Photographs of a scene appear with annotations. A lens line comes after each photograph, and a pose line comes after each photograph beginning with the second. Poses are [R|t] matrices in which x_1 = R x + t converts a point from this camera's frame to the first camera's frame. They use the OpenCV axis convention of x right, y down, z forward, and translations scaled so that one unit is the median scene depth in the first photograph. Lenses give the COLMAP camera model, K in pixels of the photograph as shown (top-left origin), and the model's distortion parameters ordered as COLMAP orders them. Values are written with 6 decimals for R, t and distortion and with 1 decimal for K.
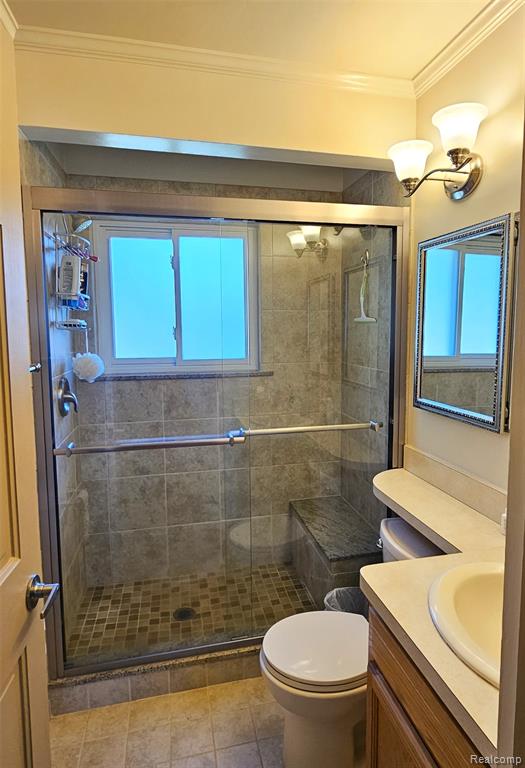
lens RADIAL K [[461.5, 0, 287.2], [0, 461.5, 371.0], [0, 0, 1]] dist [-0.001908, 0.000328]
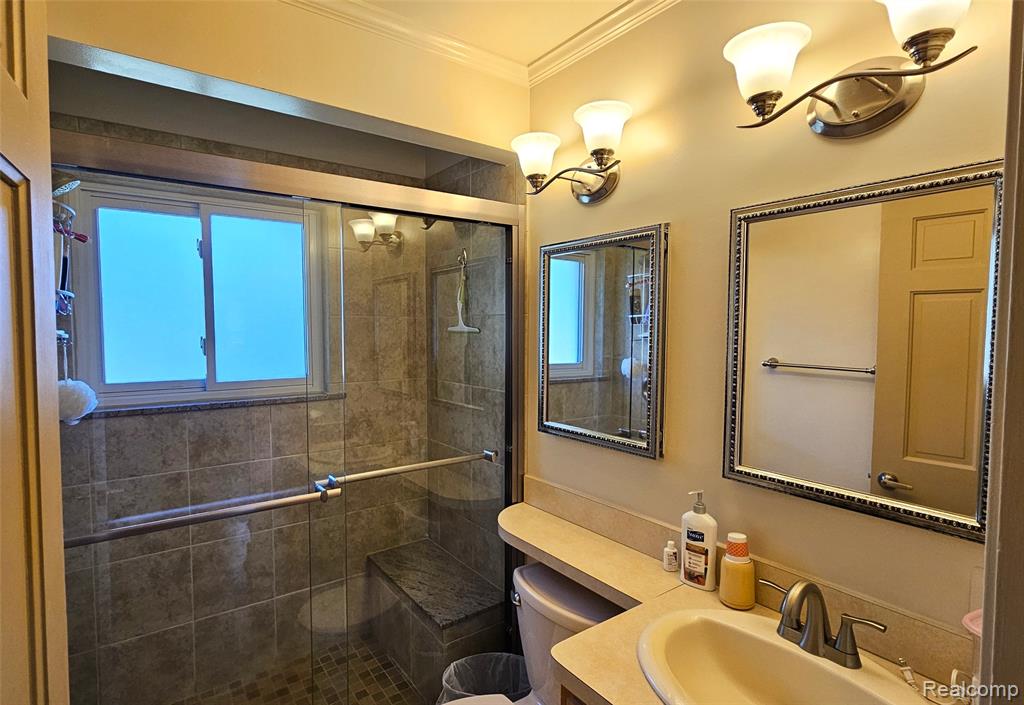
lens RADIAL K [[515.9, 0, 499.8], [0, 515.9, 352.4], [0, 0, 1]] dist [0.000342, -0.000528]
pose [[0.930338, -0.013546, 0.366453, -0.114892], [0.030829, 0.998669, -0.041350, -0.025445], [-0.365405, 0.049767, 0.929517, 0.083856]]
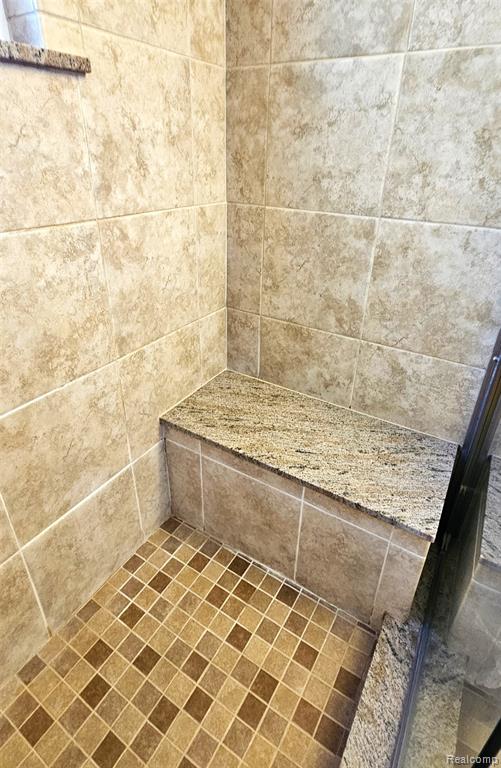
lens RADIAL K [[402.9, 0, 251.0], [0, 402.9, 353.8], [0, 0, 1]] dist [0.001109, 0.000496]
pose [[0.716313, -0.294142, 0.632752, -0.181355], [0.041501, 0.923163, 0.382162, 0.084868], [-0.696543, -0.247488, 0.673481, 0.765083]]
